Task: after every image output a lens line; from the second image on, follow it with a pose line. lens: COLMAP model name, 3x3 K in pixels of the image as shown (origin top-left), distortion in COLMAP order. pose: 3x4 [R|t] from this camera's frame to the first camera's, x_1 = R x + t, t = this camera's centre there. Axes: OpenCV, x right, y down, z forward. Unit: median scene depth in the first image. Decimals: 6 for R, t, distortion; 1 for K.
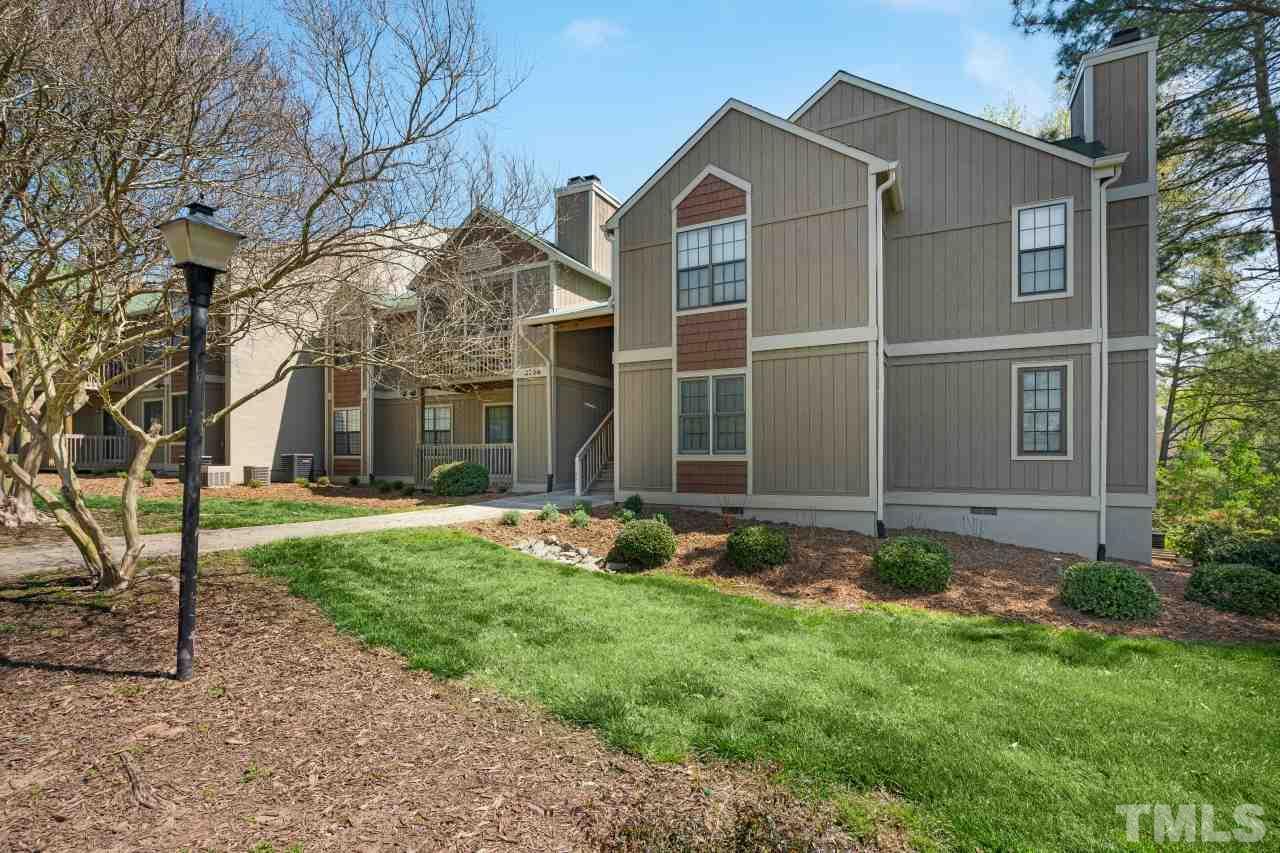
lens RADIAL K [[557.2, 0, 640.9], [0, 557.2, 449.2], [0, 0, 1]] dist [-0.000754, -0.000069]
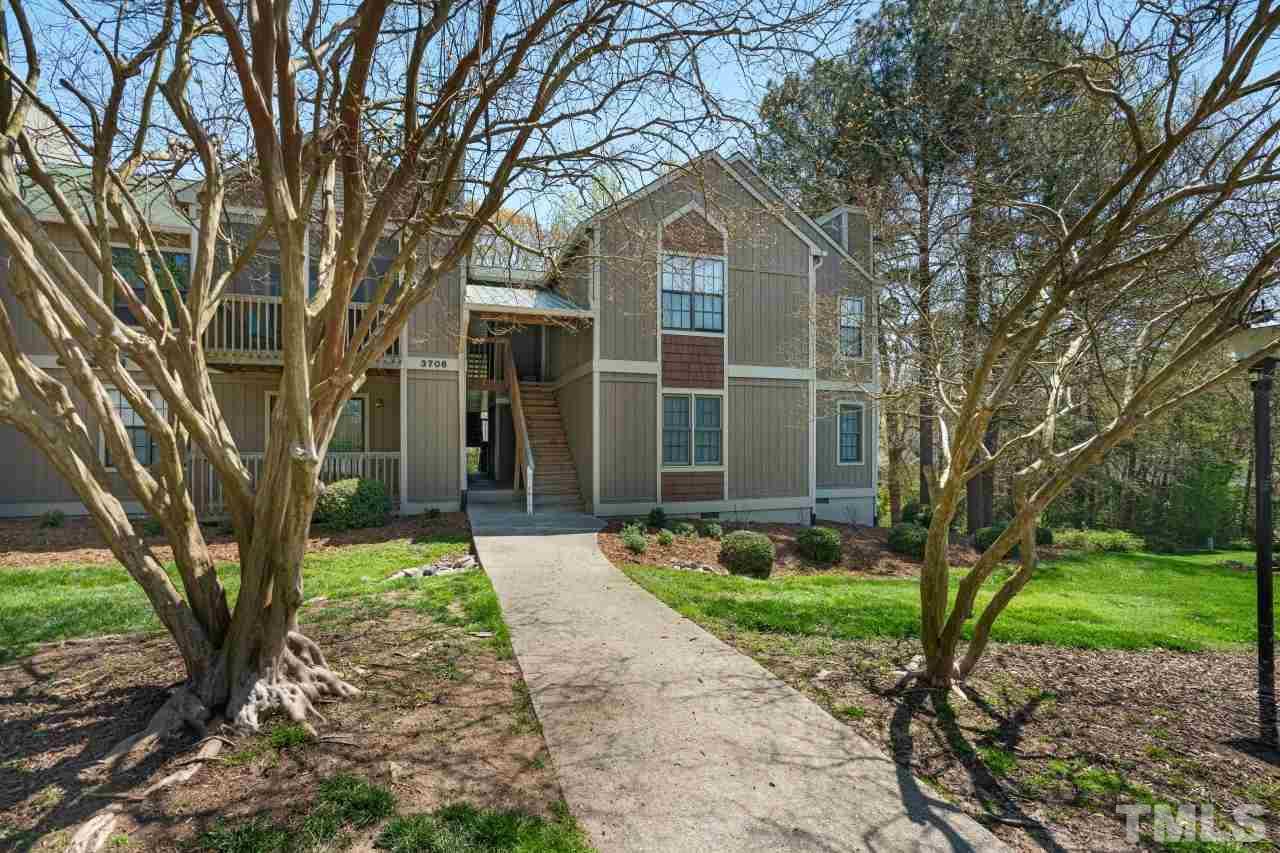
lens RADIAL K [[584.9, 0, 639.3], [0, 584.9, 437.9], [0, 0, 1]] dist [-0.000441, -0.000139]
pose [[0.710388, 0.009058, 0.703752, -0.772078], [-0.008006, 0.999956, -0.004789, -0.040007], [-0.703765, -0.002233, 0.710430, 0.262282]]
